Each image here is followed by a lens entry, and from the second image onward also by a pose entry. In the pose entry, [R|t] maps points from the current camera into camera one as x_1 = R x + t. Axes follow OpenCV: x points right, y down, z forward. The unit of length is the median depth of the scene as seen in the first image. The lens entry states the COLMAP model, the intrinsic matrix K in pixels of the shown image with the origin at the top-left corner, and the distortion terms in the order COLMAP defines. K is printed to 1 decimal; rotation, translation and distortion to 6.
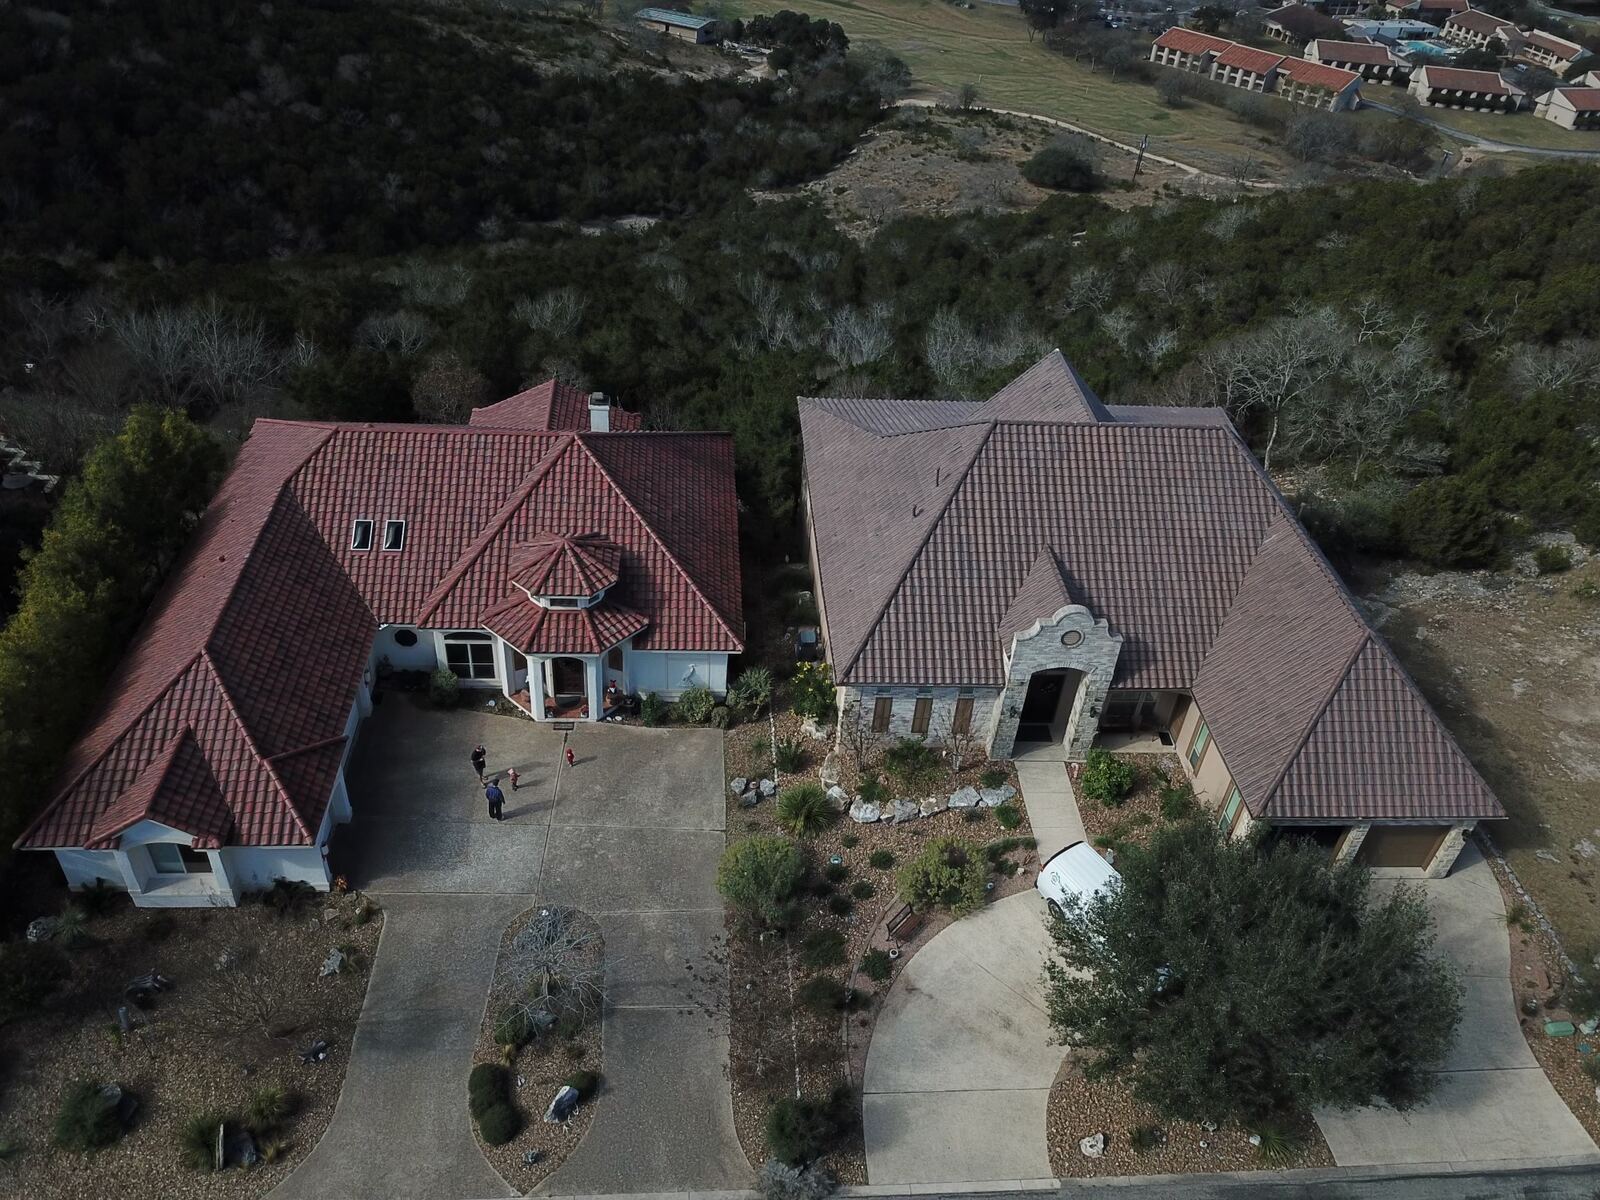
lens RADIAL K [[1202.0, 0, 809.7], [0, 1202.0, 592.4], [0, 0, 1]] dist [0.035021, -0.037686]
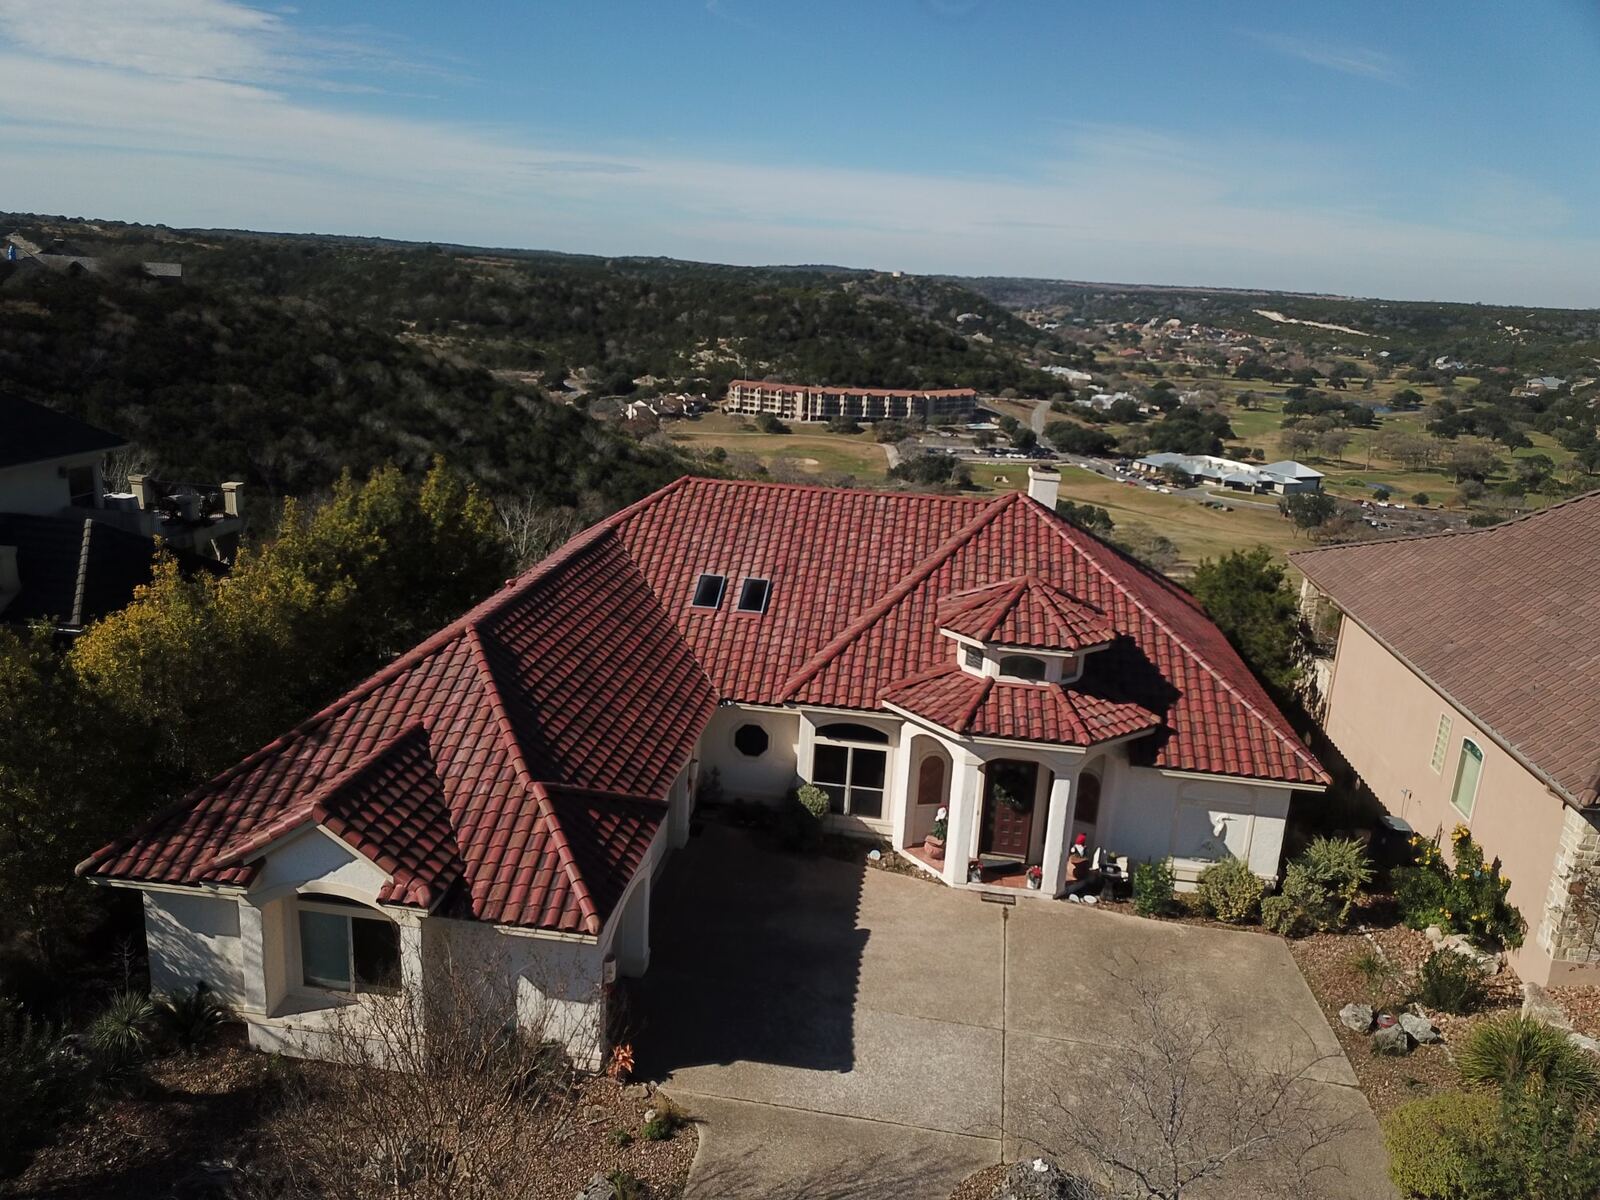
lens RADIAL K [[1202.0, 0, 812.8], [0, 1202.0, 595.2], [0, 0, 1]] dist [0.035021, -0.037686]
pose [[0.981417, 0.033960, -0.188859, -0.190346], [-0.106533, 0.915028, -0.389070, 0.215649], [0.159598, 0.401959, 0.901641, 0.412866]]
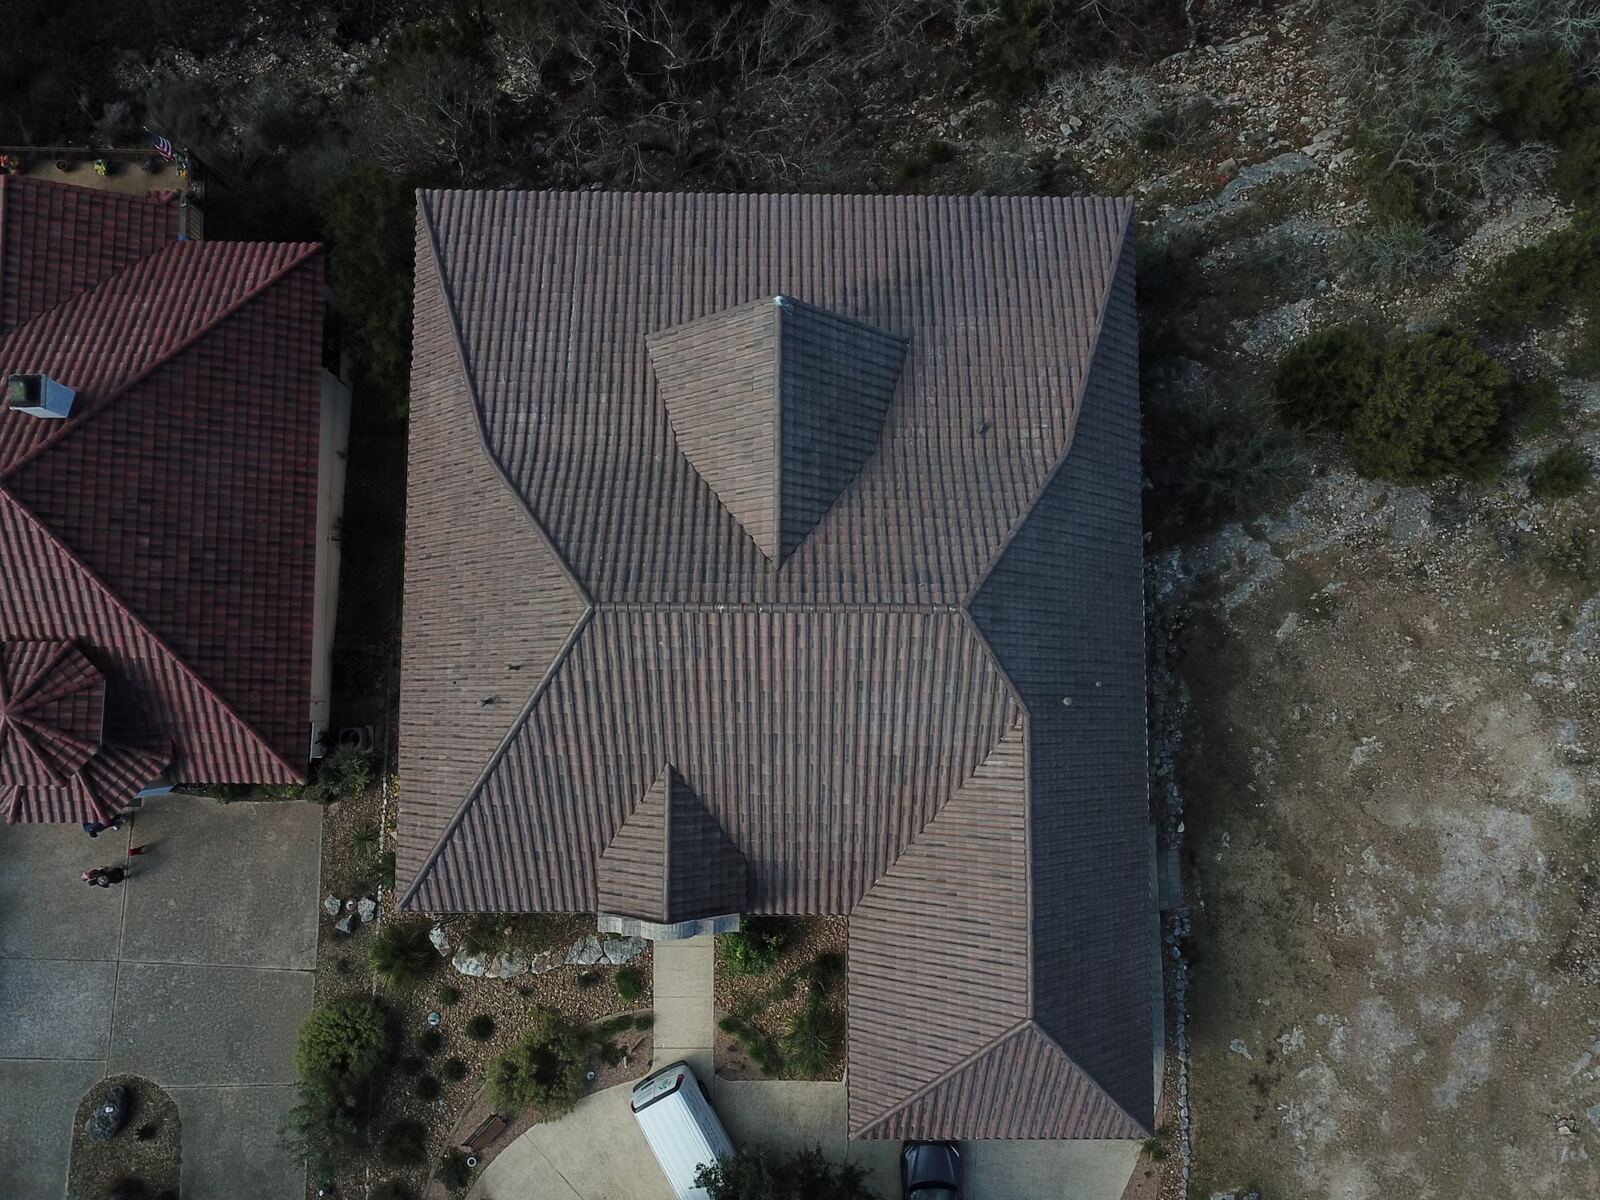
lens RADIAL K [[1202.0, 0, 799.0], [0, 1202.0, 602.7], [0, 0, 1]] dist [0.035021, -0.037686]
pose [[0.996078, 0.072549, -0.050656, 0.294949], [-0.011231, 0.671524, 0.740898, -0.616715], [0.087768, -0.737423, 0.669705, 0.590934]]
